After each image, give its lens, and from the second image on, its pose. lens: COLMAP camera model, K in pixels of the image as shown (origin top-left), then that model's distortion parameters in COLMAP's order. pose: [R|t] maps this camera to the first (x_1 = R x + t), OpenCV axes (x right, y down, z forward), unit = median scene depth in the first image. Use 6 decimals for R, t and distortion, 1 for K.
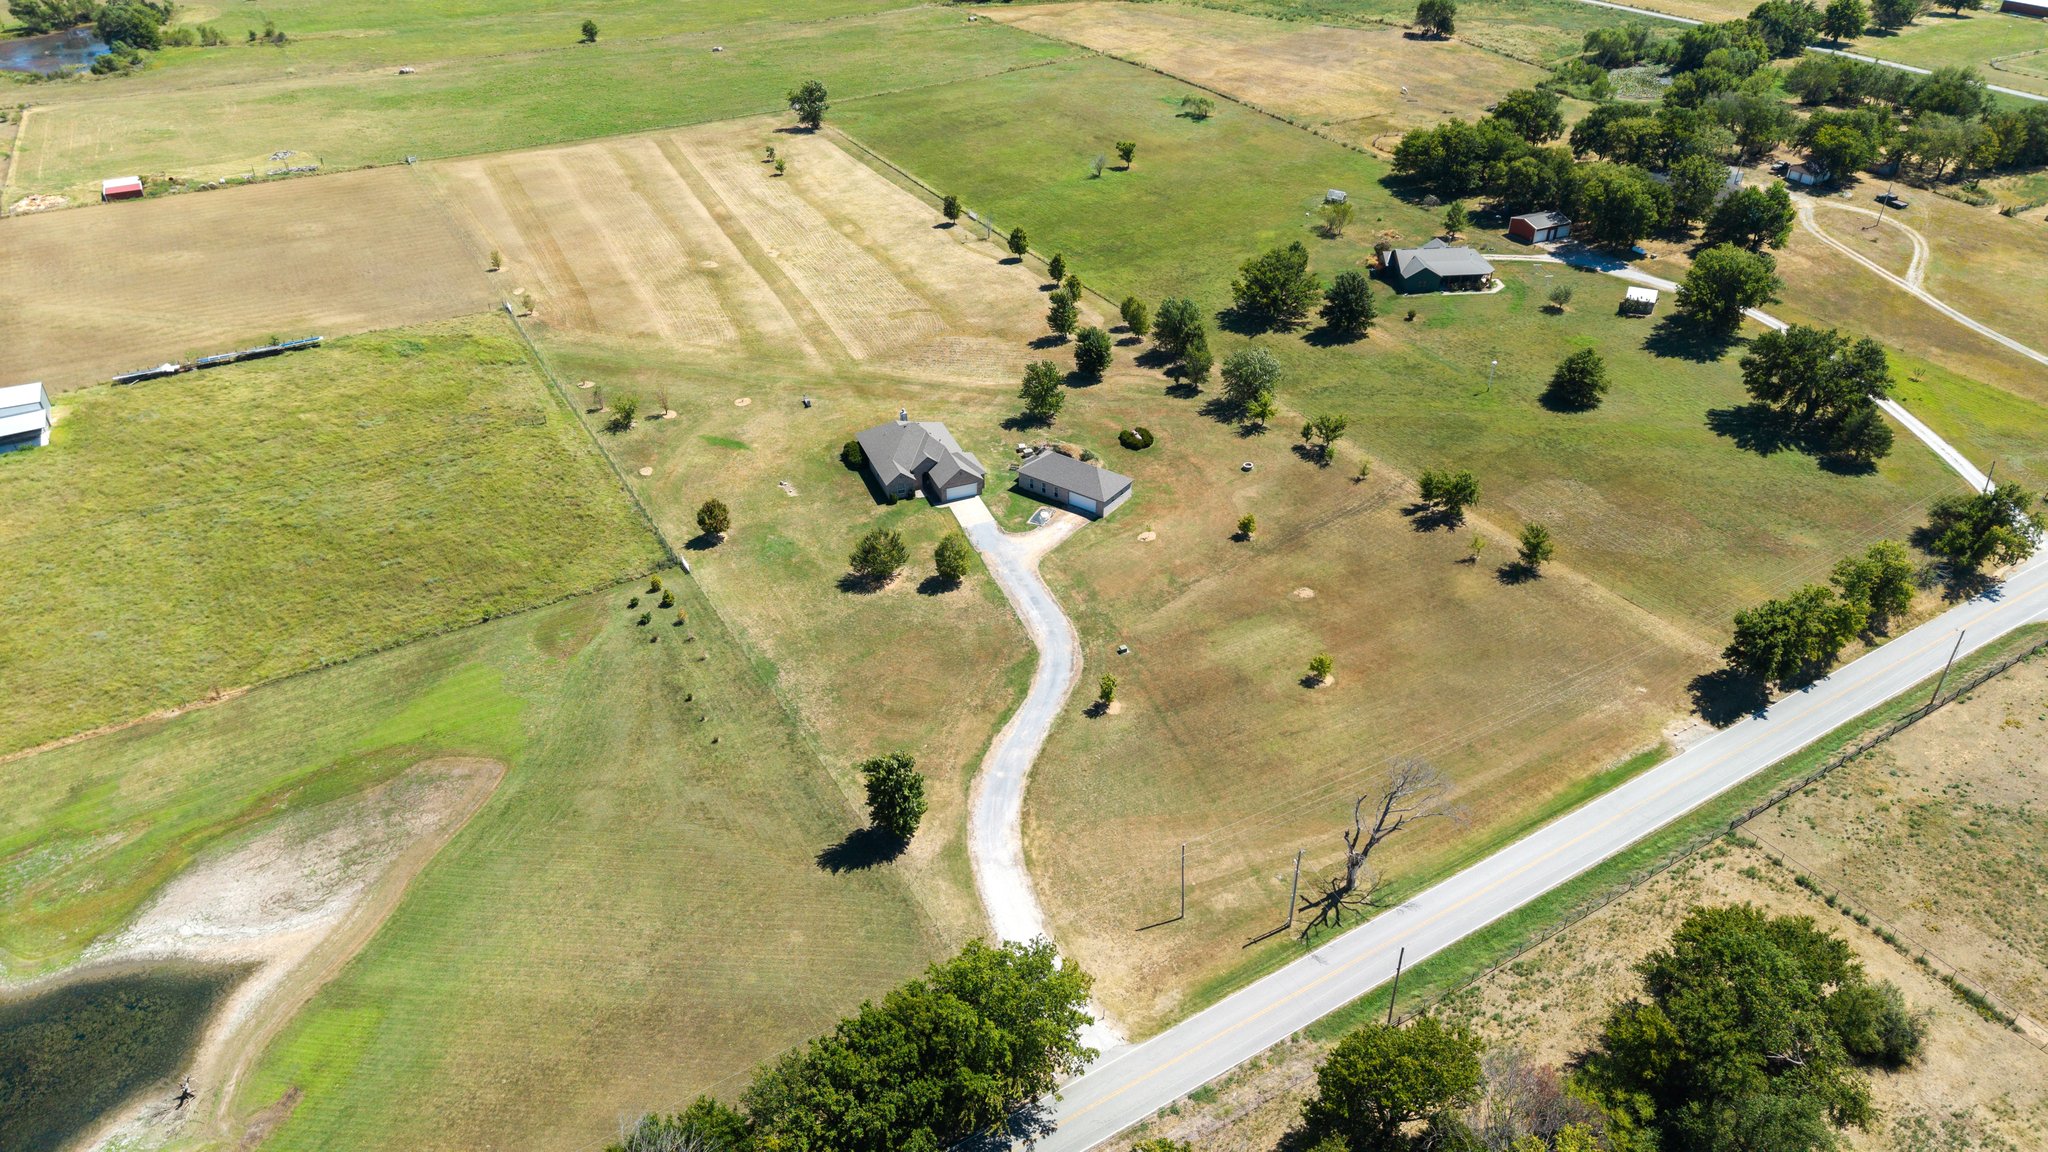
lens RADIAL K [[1372.0, 0, 1024.0], [0, 1372.0, 576.0], [0, 0, 1]] dist [0.064249, -0.088273]
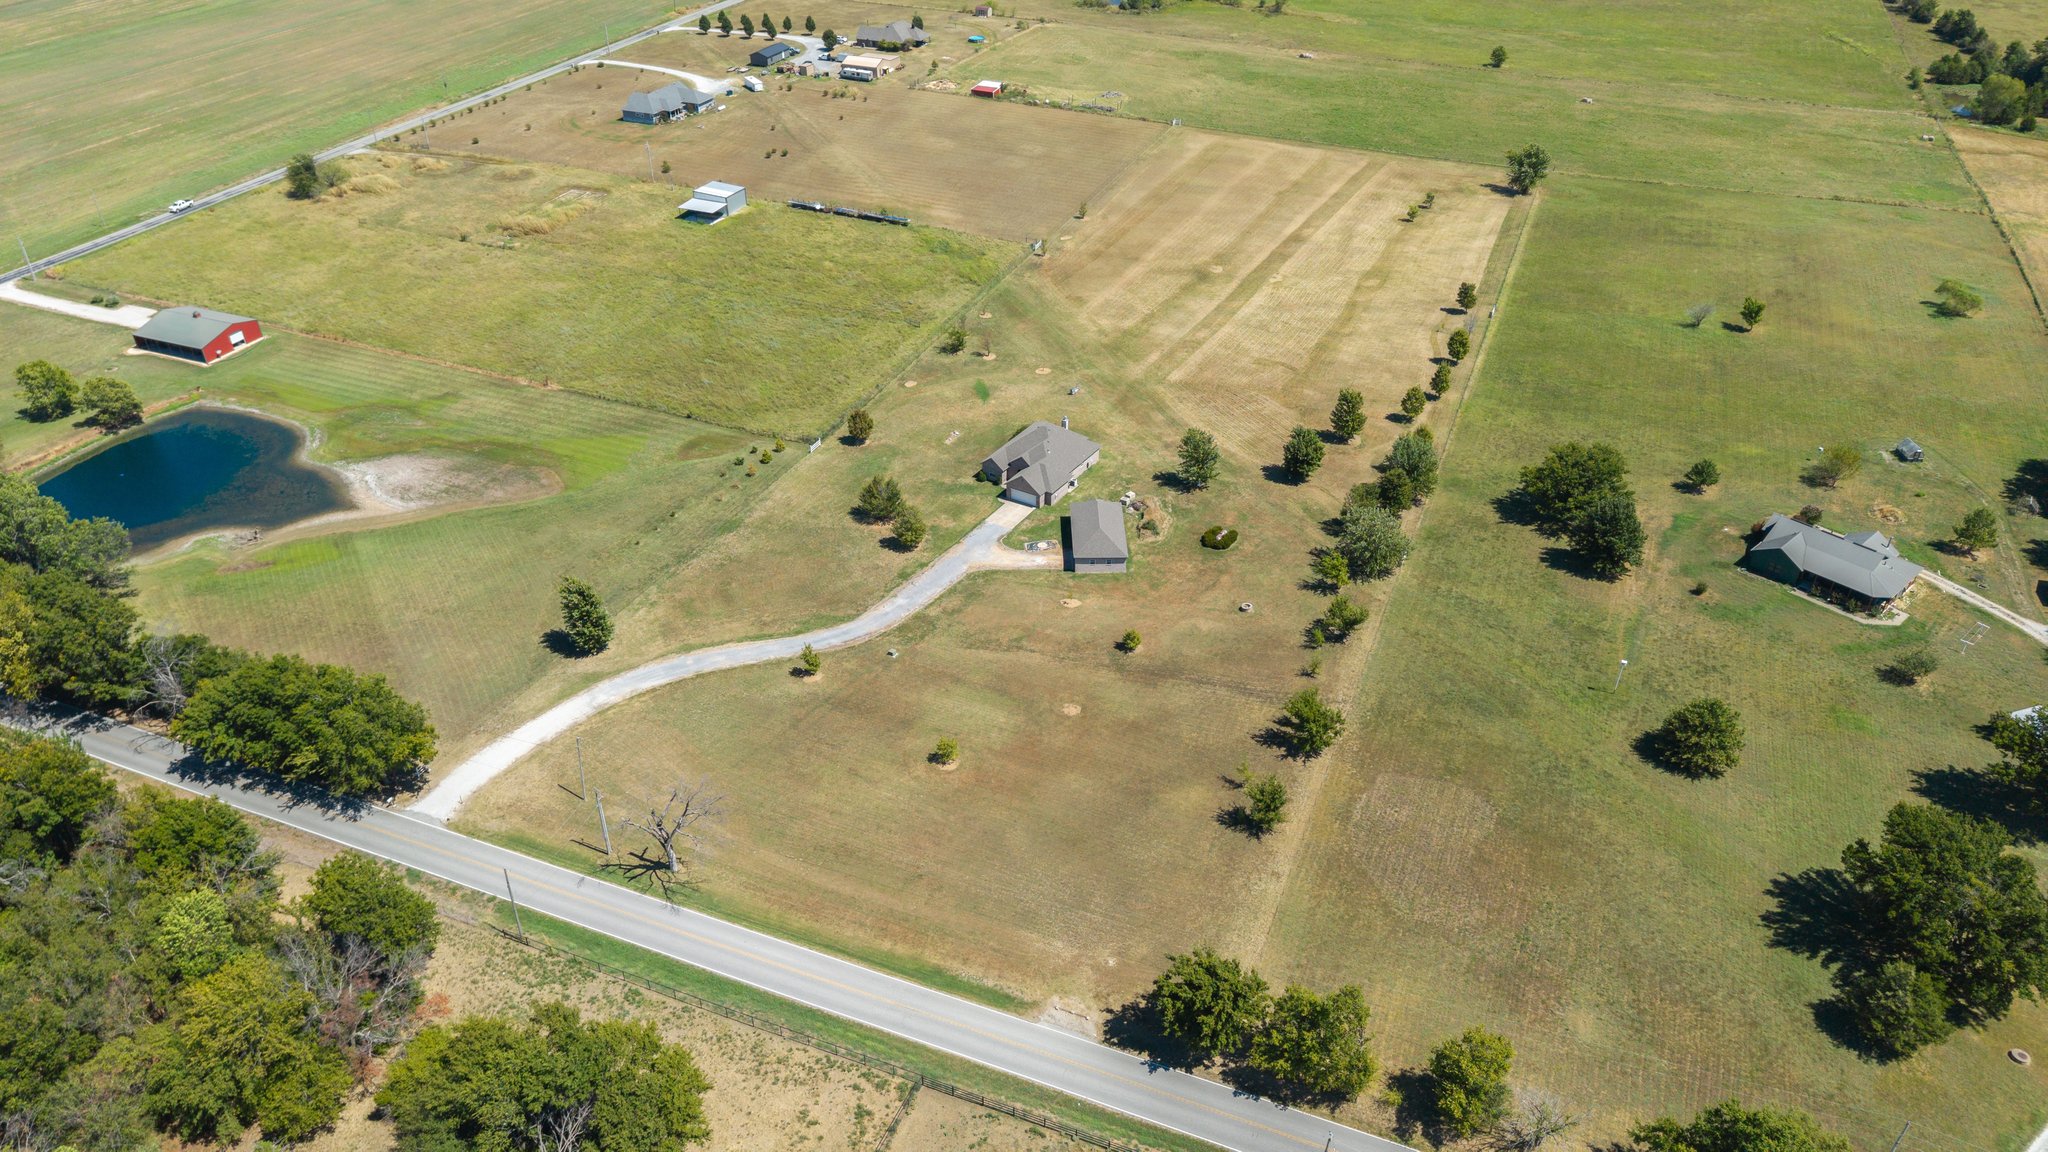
lens RADIAL K [[1374.6, 0, 1020.4], [0, 1374.6, 565.8], [0, 0, 1]] dist [0.038331, -0.043112]
pose [[0.593831, 0.447696, -0.668530, 0.615765], [-0.449609, 0.873704, 0.185723, -0.188373], [0.667245, 0.190289, 0.720121, 0.206969]]
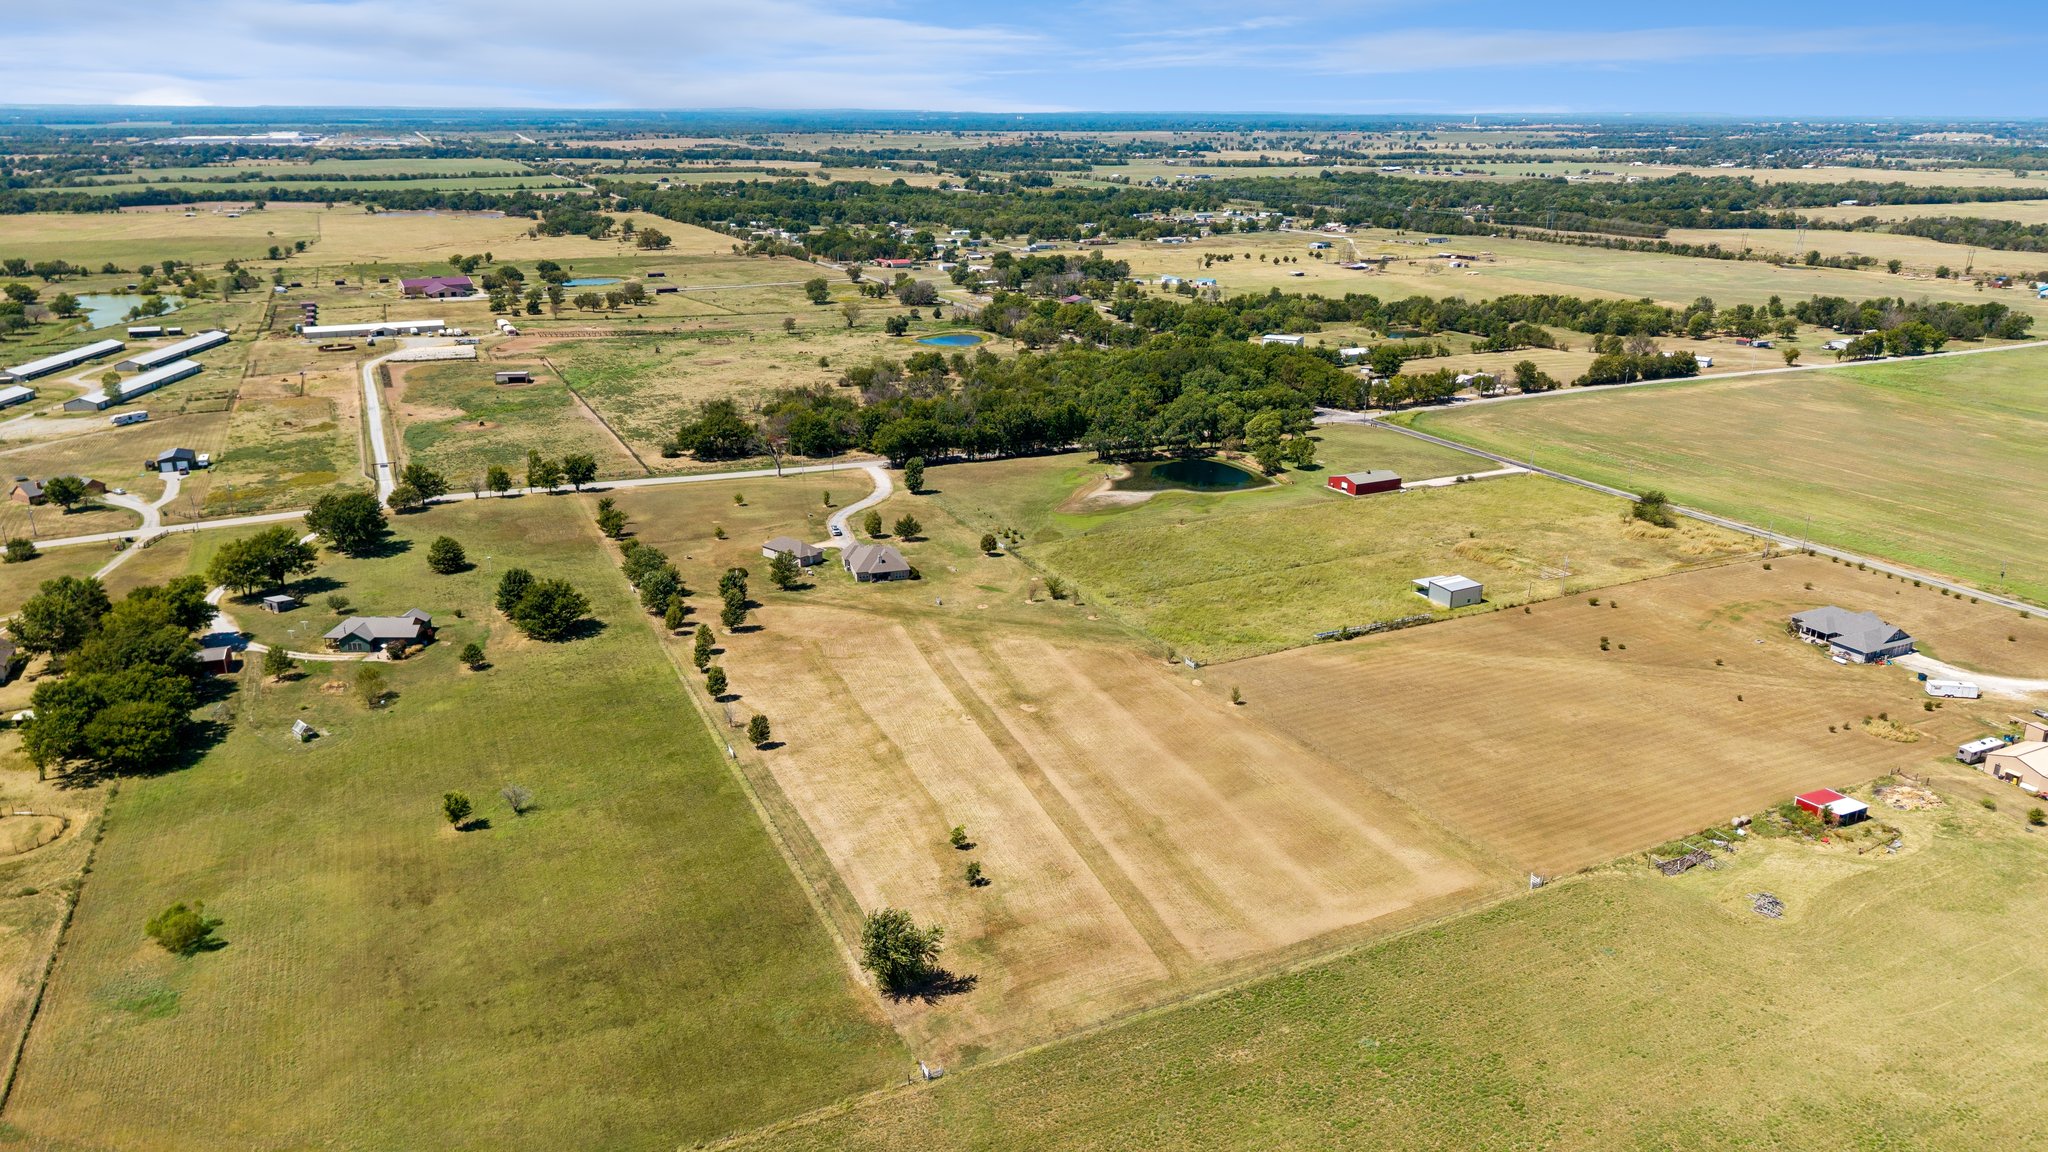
lens RADIAL K [[1372.0, 0, 1024.0], [0, 1372.0, 576.0], [0, 0, 1]] dist [0.064249, -0.088273]
pose [[-0.995798, -0.028931, 0.086889, -0.375047], [0.051262, 0.610124, 0.790646, -1.292990], [-0.075887, 0.791777, -0.606077, 1.858101]]
